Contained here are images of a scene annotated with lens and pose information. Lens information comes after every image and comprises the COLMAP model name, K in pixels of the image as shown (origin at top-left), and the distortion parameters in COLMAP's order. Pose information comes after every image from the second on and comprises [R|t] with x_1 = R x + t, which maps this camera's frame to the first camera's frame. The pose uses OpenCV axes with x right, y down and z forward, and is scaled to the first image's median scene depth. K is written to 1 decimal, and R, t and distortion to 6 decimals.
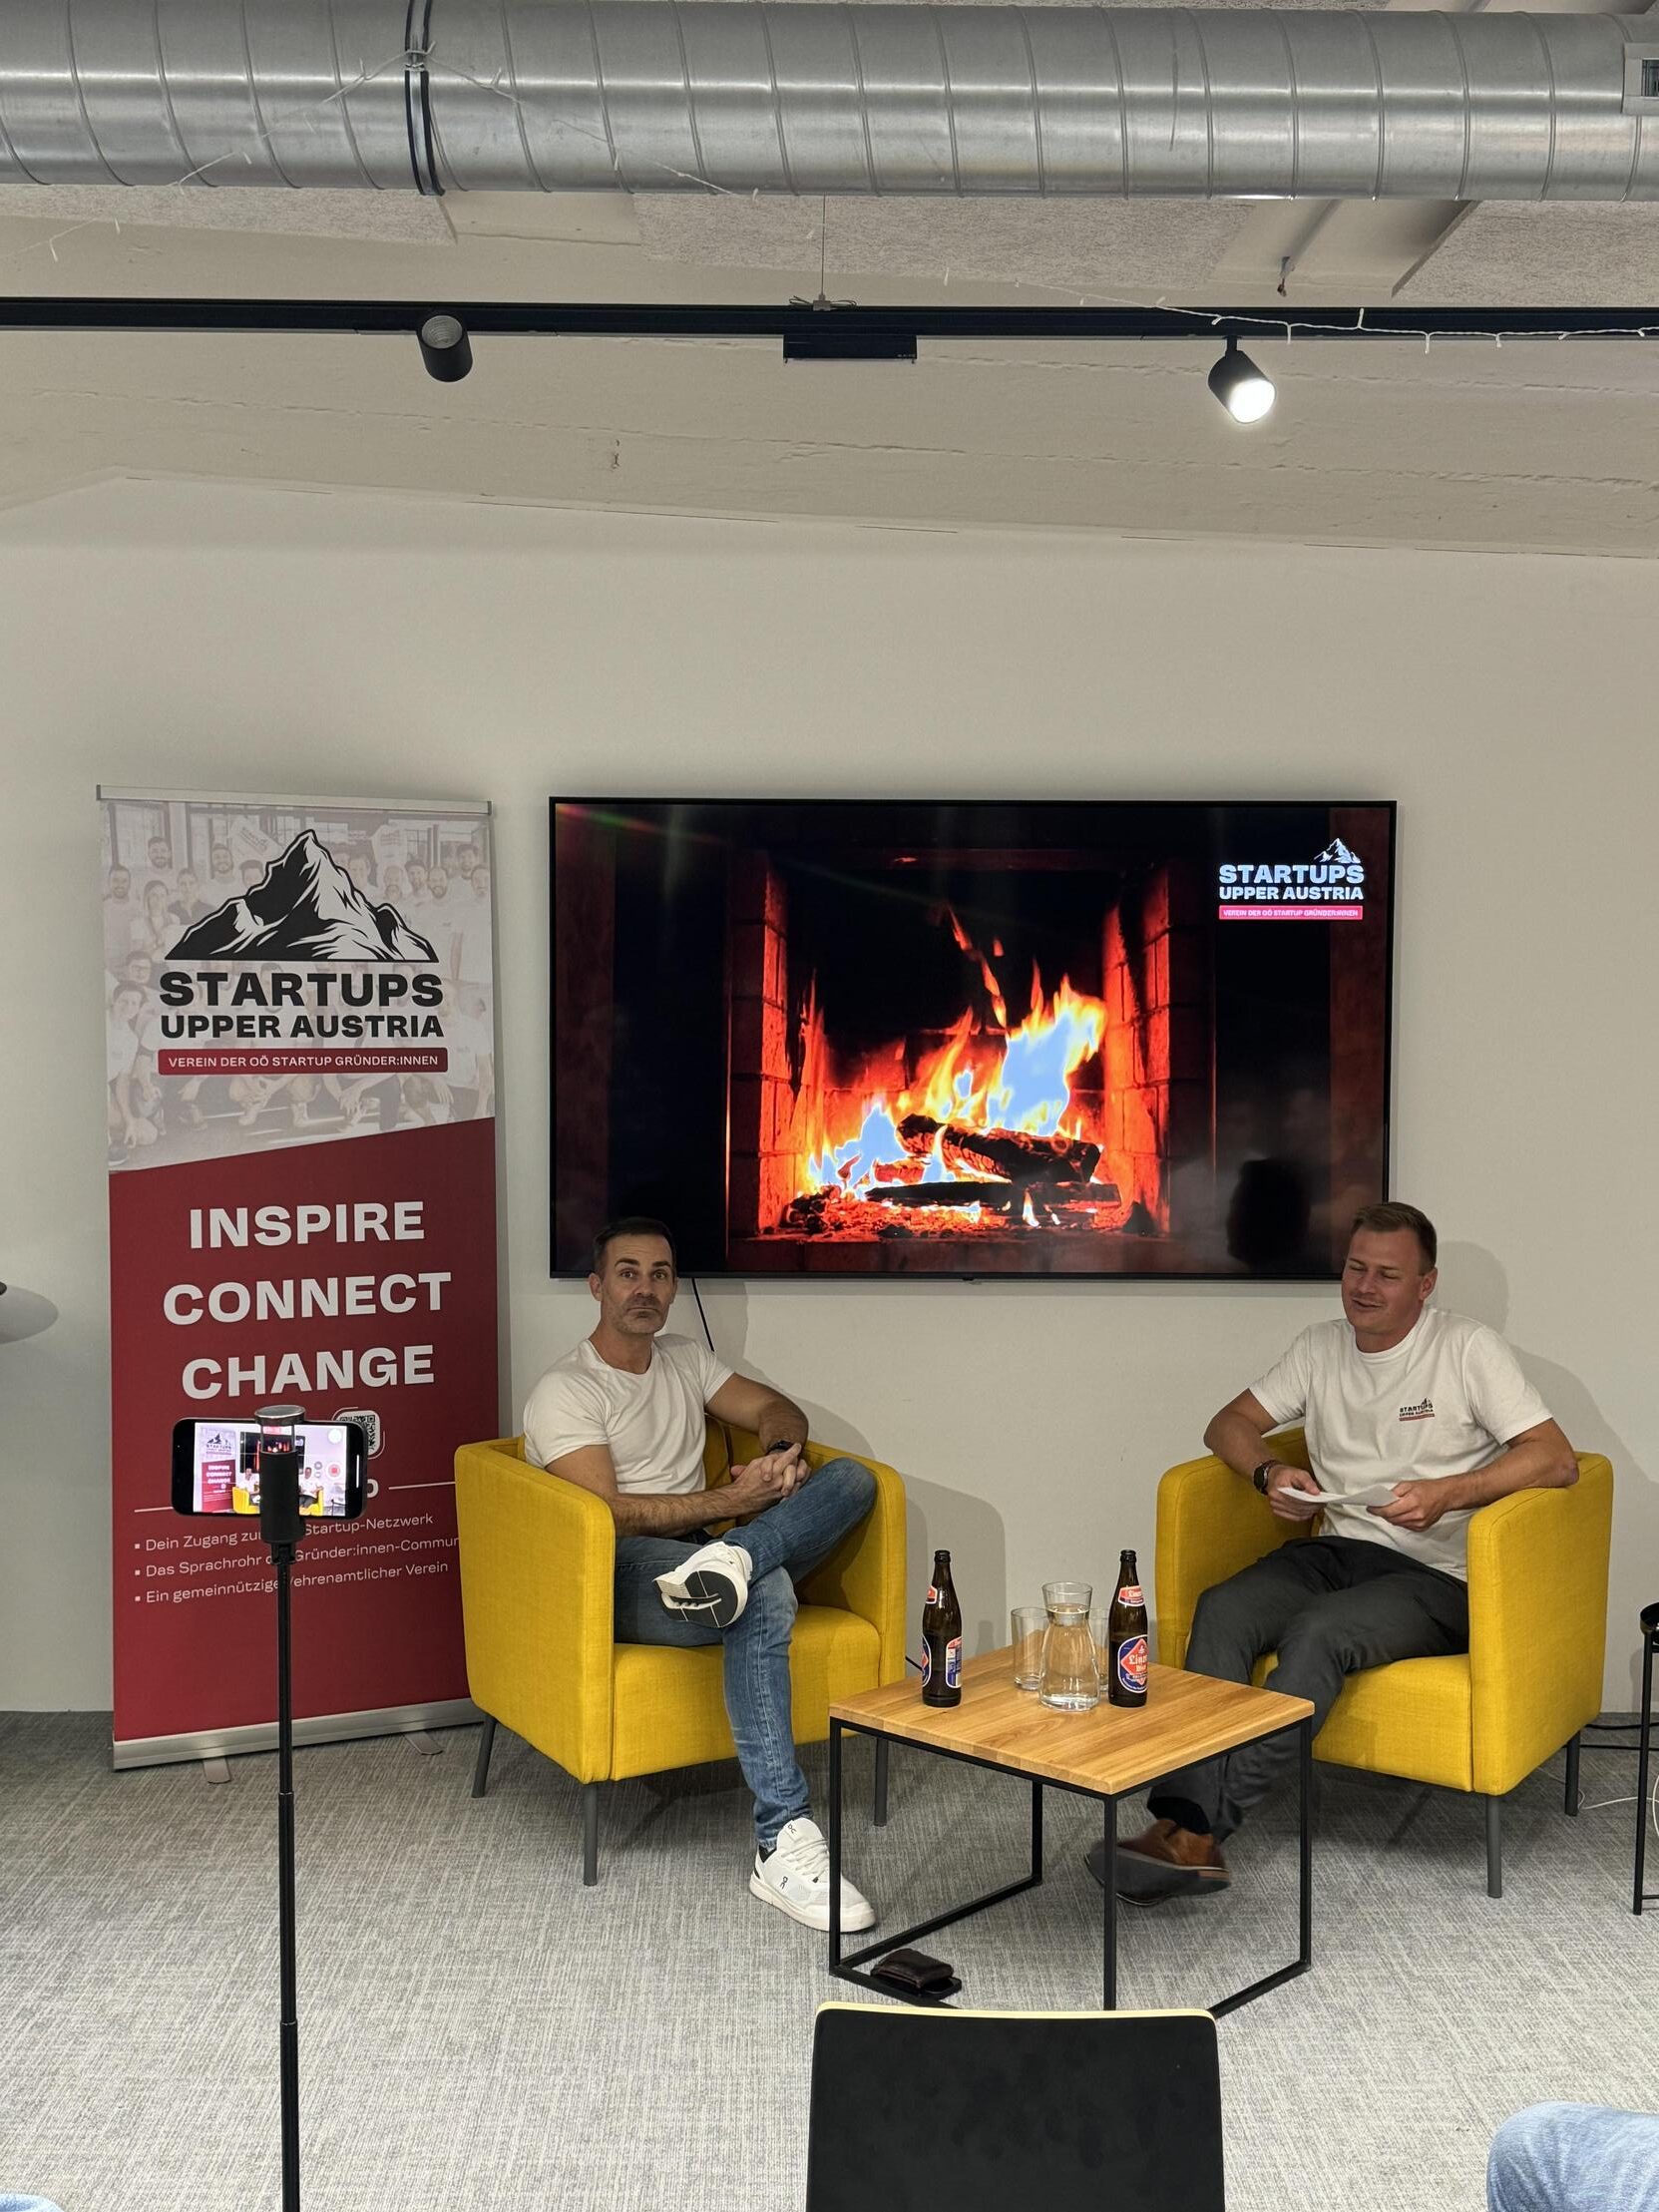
lens RADIAL K [[2528.0, 0, 819.3], [0, 2528.0, 1107.5], [0, 0, 1]] dist [0.108566, 0.000000]
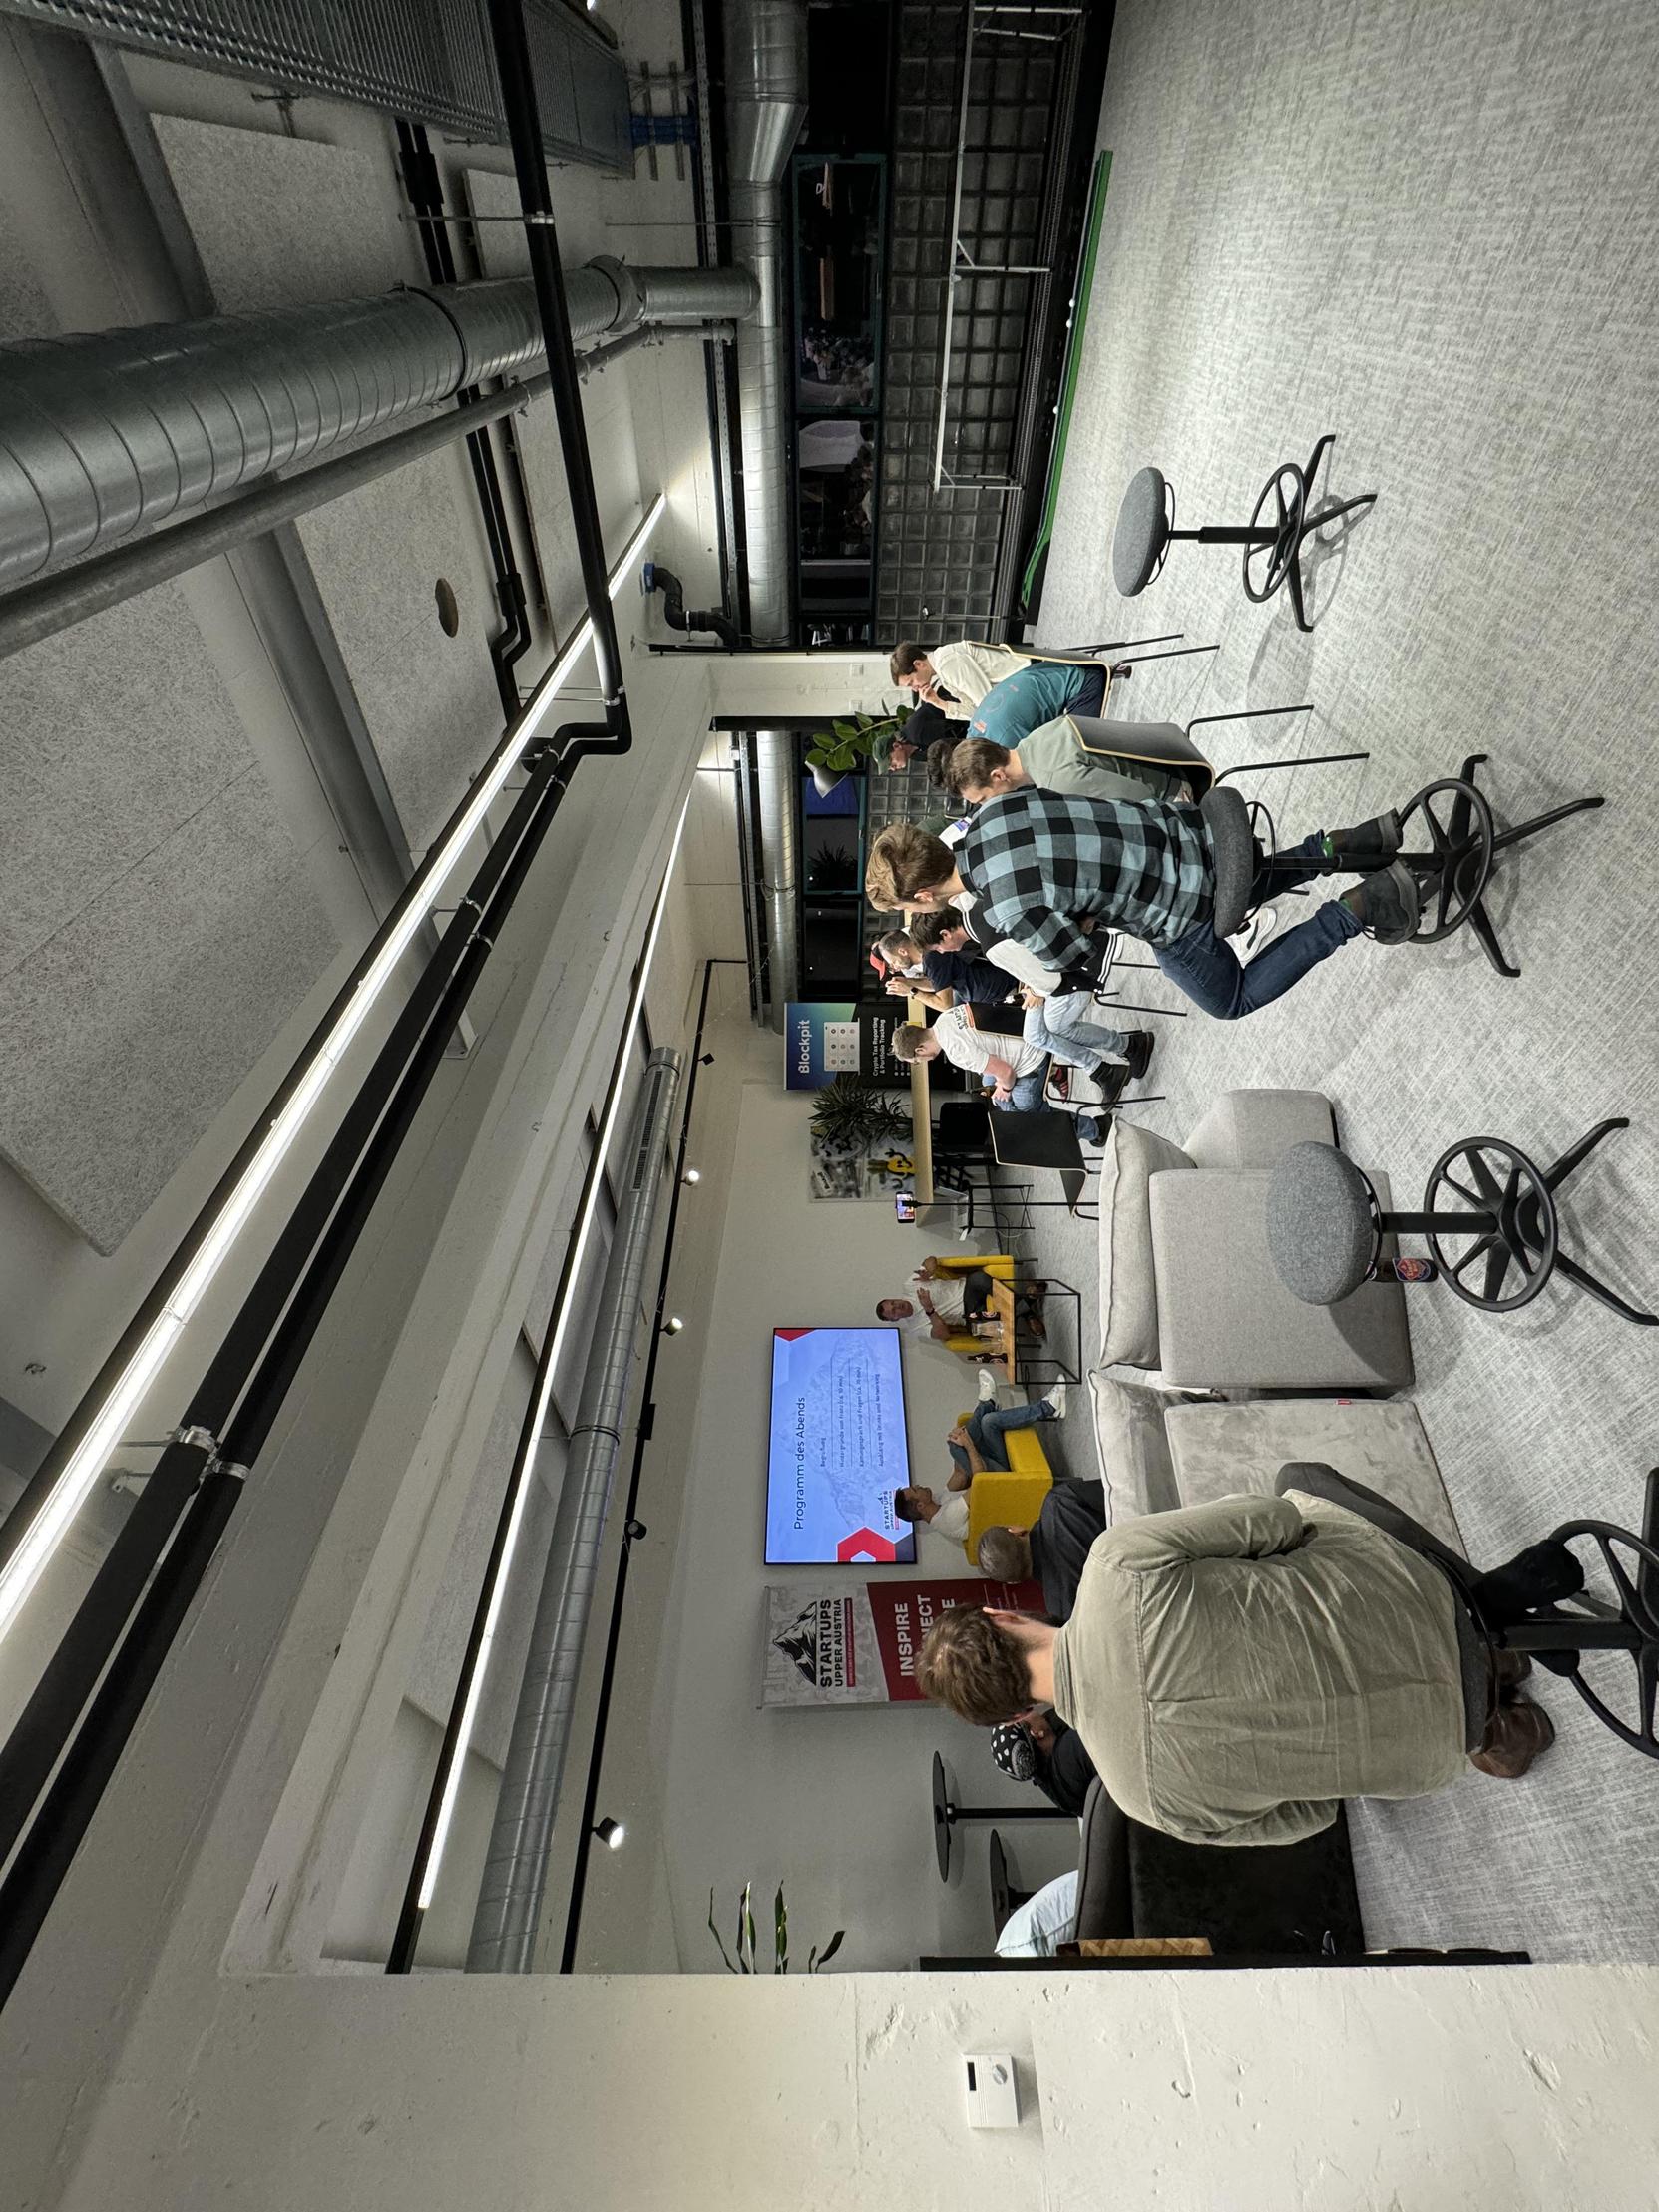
lens RADIAL K [[883.4, 0, 819.7], [0, 883.4, 1108.8], [0, 0, 1]] dist [0.001637, -0.001098]
pose [[-0.006945, -0.716341, 0.697715, -0.552125], [0.998470, -0.043245, -0.034461, 0.010915], [0.054859, 0.696409, 0.715546, -0.215275]]
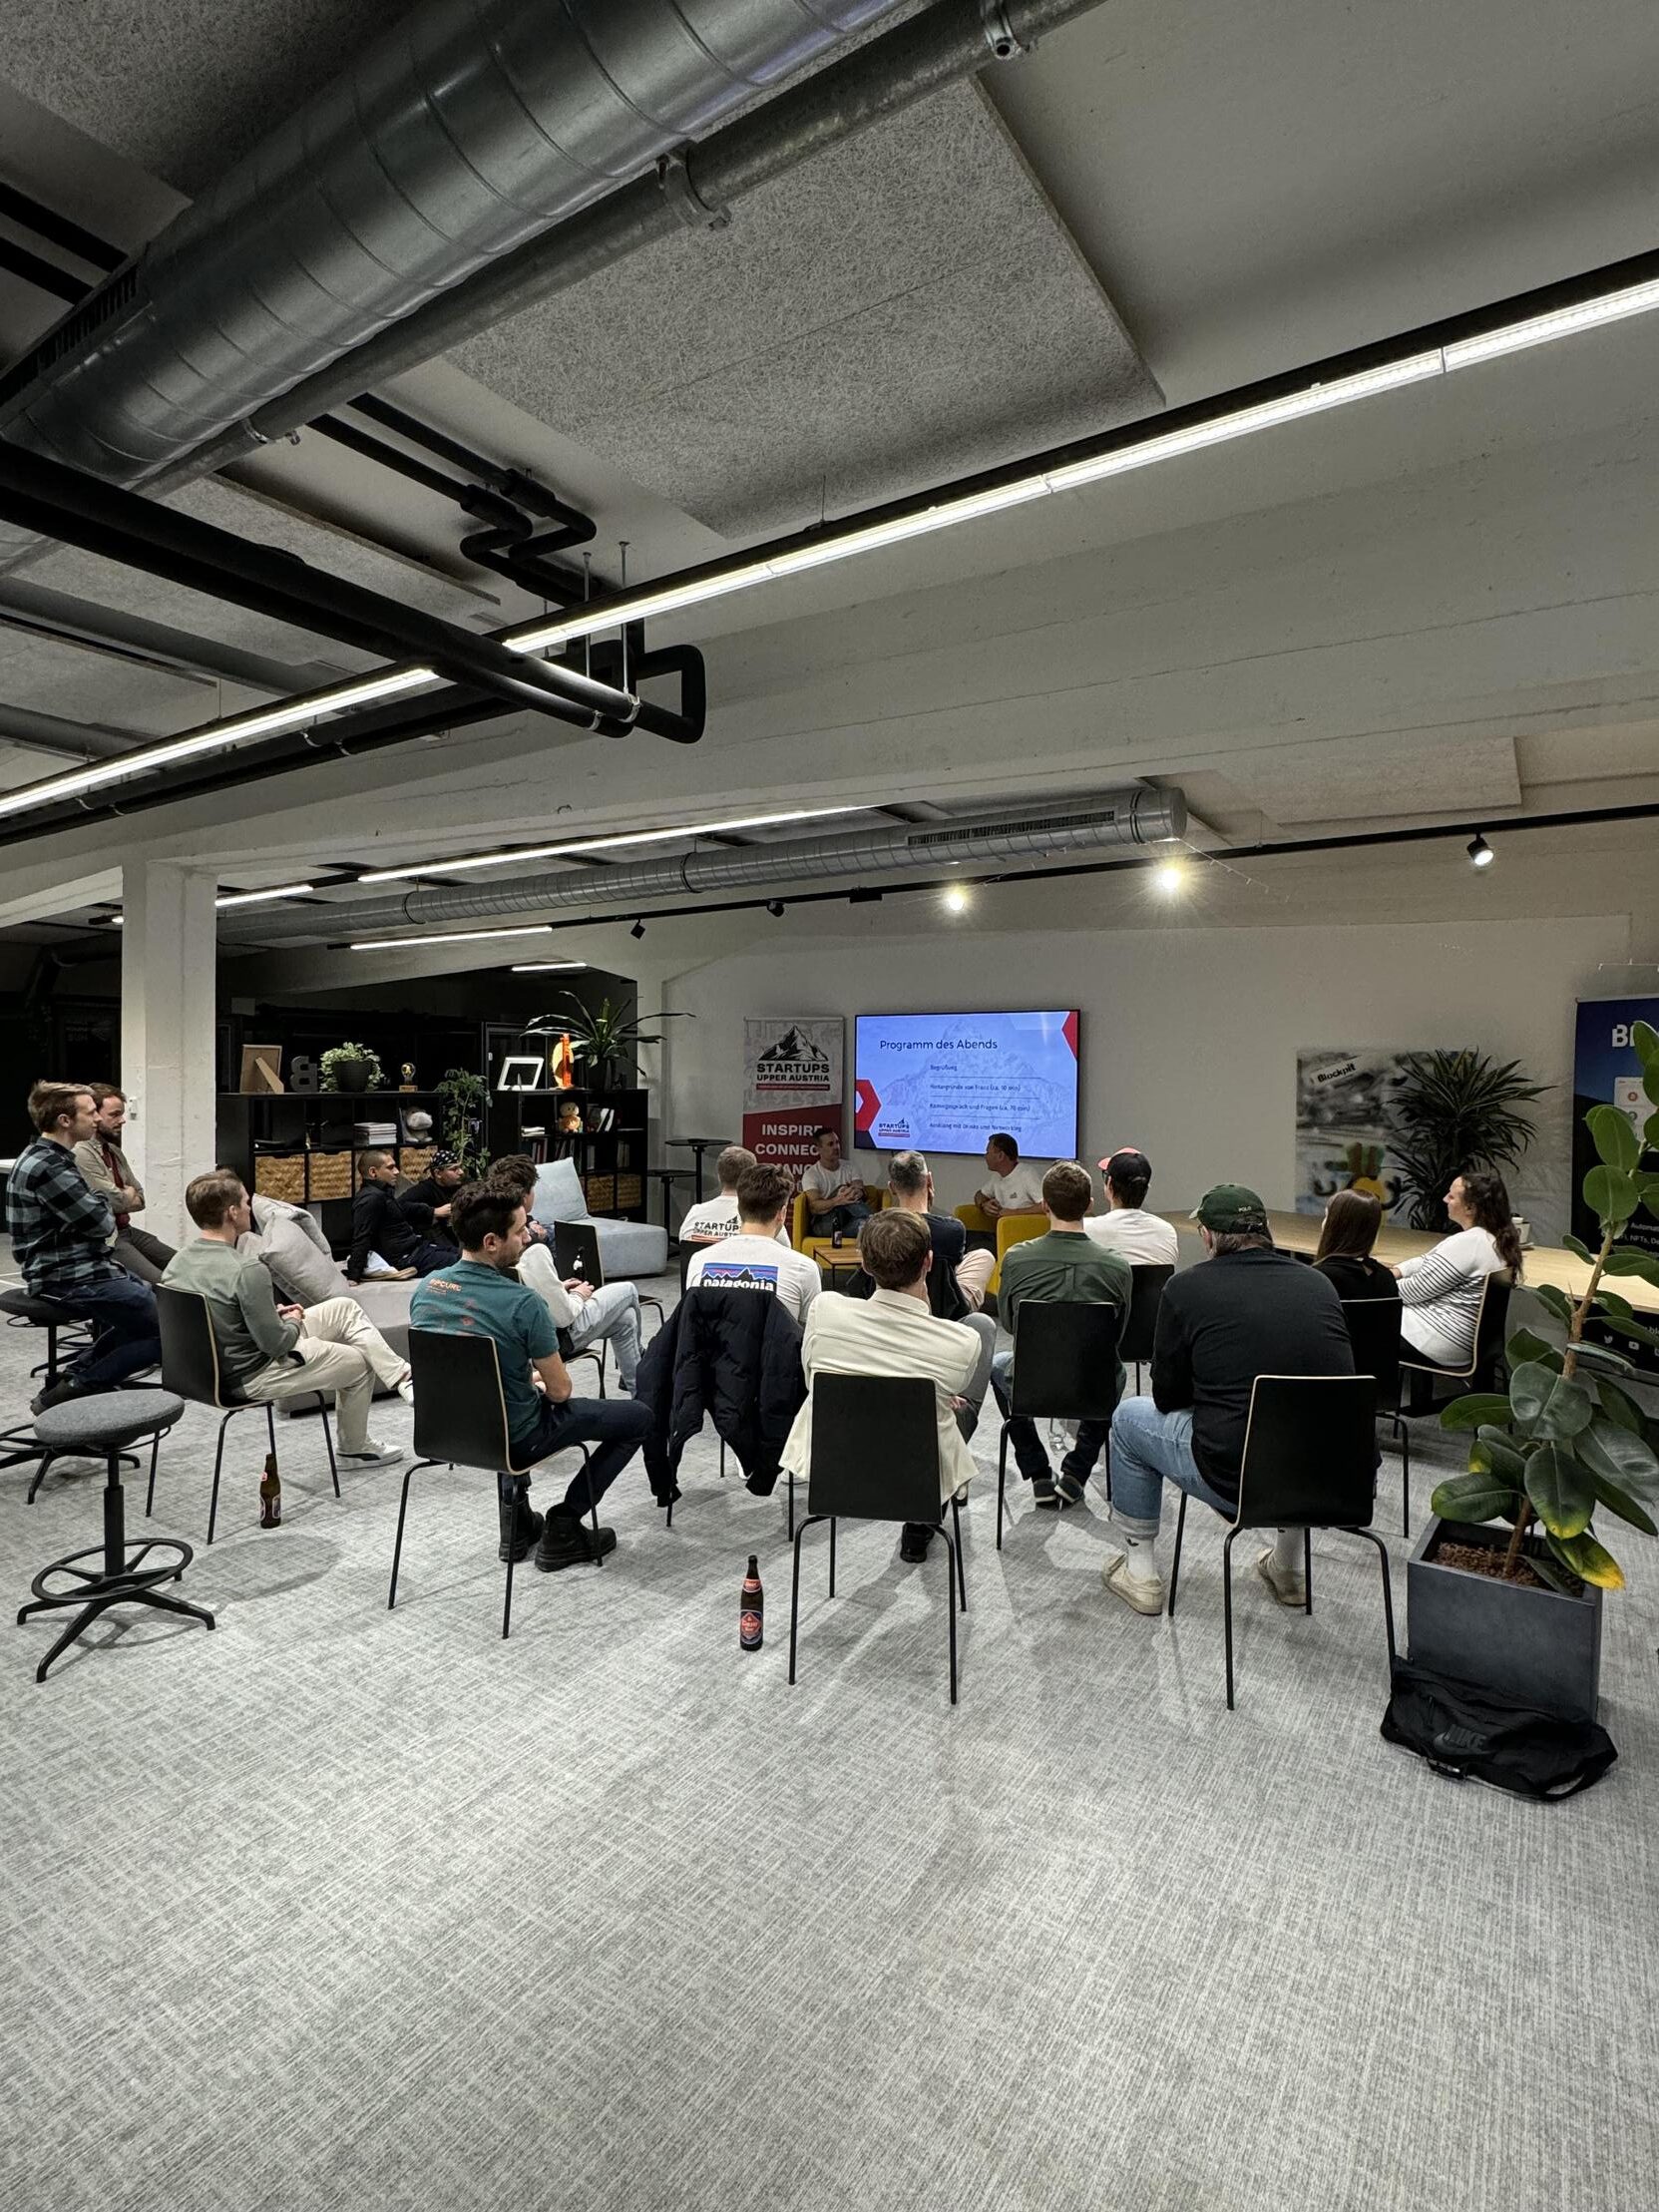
lens RADIAL K [[1090.4, 0, 841.2], [0, 1090.4, 1106.1], [0, 0, 1]] dist [-0.000432, -0.000318]
pose [[0.820930, 0.020115, -0.570674, 0.904570], [-0.032508, 0.999405, -0.011535, 0.030444], [0.570103, 0.028021, 0.821095, -0.338480]]
